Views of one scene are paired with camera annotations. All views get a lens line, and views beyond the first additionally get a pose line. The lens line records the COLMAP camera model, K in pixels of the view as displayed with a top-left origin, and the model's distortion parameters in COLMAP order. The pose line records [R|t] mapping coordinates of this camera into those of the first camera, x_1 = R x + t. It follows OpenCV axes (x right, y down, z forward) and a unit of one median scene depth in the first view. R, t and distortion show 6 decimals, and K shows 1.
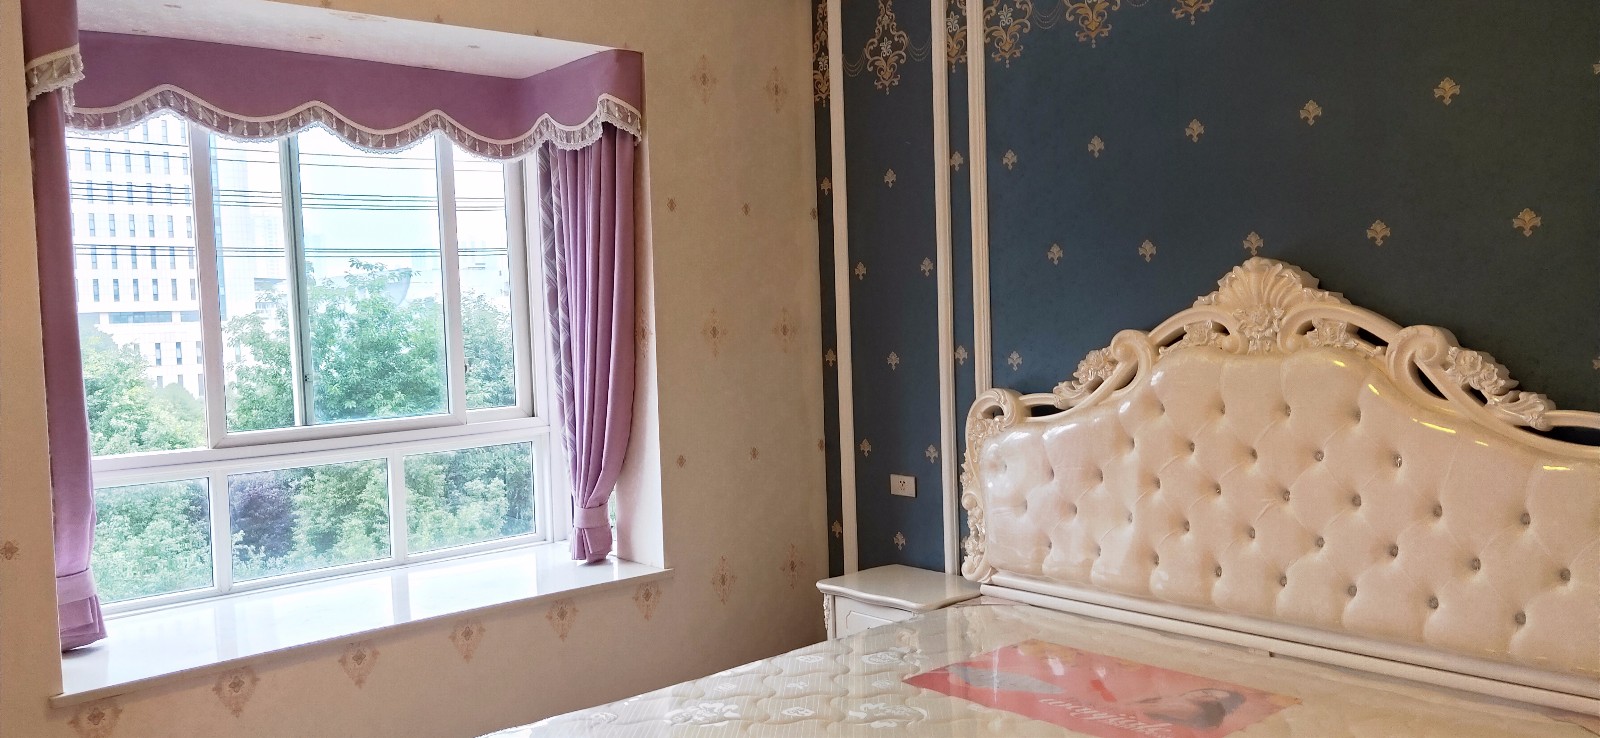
lens RADIAL K [[1248.2, 0, 799.0], [0, 1248.2, 368.5], [0, 0, 1]] dist [0.069363, -0.031875]
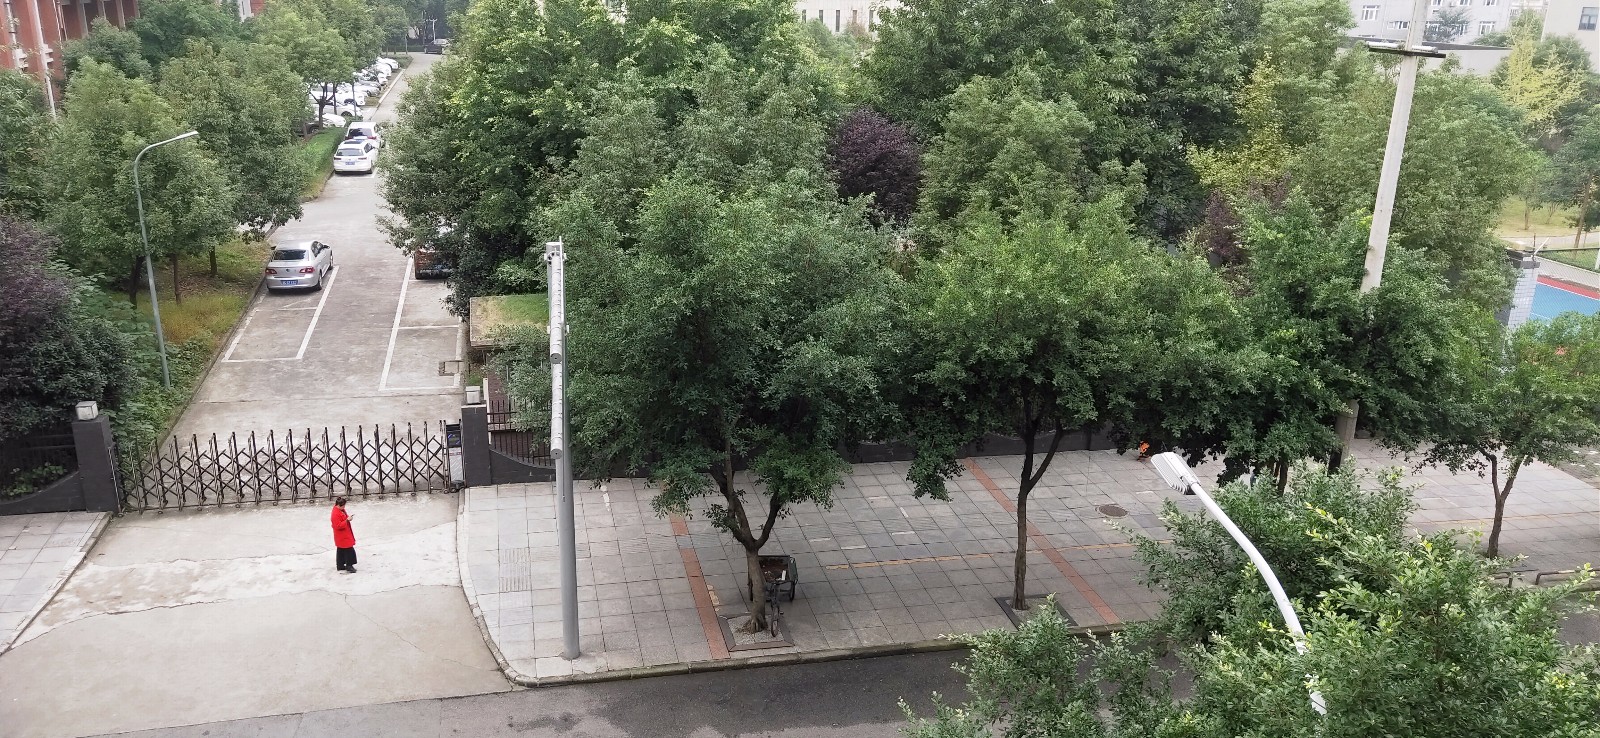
lens RADIAL K [[1248.2, 0, 800.7], [0, 1248.2, 369.4], [0, 0, 1]] dist [0.069363, -0.031875]
pose [[0.888326, 0.190832, -0.417684, -0.060142], [-0.073700, 0.957020, 0.280500, -0.001175], [0.453261, -0.218392, 0.864210, 0.114418]]
